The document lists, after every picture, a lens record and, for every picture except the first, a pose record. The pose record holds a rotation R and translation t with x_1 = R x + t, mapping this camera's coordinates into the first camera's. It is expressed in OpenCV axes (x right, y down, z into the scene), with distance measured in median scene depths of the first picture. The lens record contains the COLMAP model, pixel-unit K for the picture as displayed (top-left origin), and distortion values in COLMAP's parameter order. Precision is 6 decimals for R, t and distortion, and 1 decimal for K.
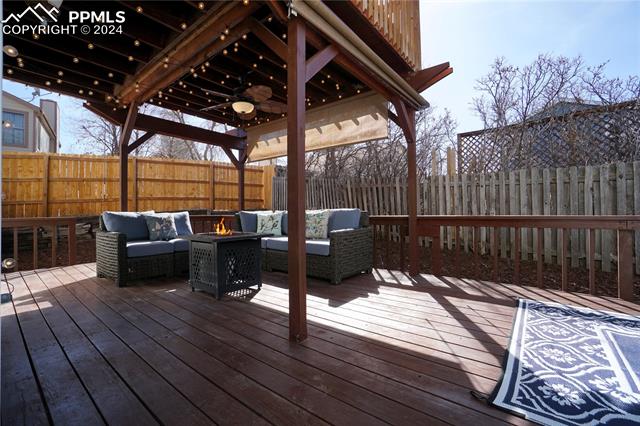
lens RADIAL K [[279.8, 0, 319.8], [0, 279.8, 206.2], [0, 0, 1]] dist [-0.023228, 0.000565]
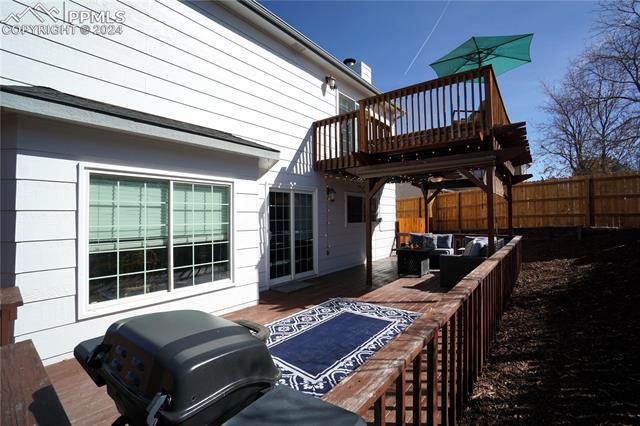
lens RADIAL K [[279.8, 0, 319.8], [0, 279.8, 206.2], [0, 0, 1]] dist [-0.023228, 0.000565]
pose [[-0.009008, -0.026378, -0.999611, 1.070626], [0.027509, 0.999267, -0.026617, -0.109547], [0.999581, -0.027738, -0.008275, 0.183047]]
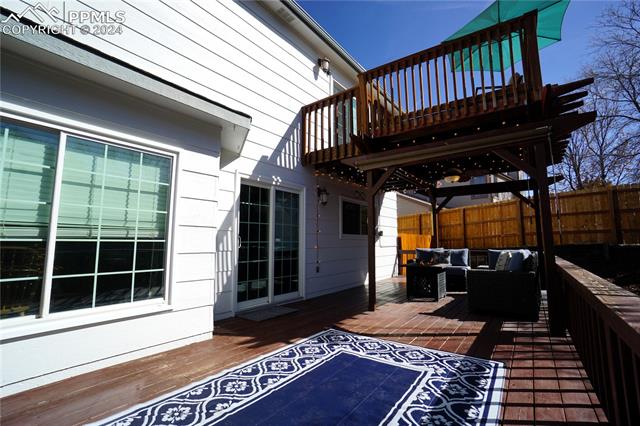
lens RADIAL K [[279.8, 0, 319.8], [0, 279.8, 206.2], [0, 0, 1]] dist [-0.023228, 0.000565]
pose [[0.018822, -0.115696, -0.993106, 0.808898], [0.015573, 0.993196, -0.115411, -0.037675], [0.999702, -0.013294, 0.020496, 0.193166]]
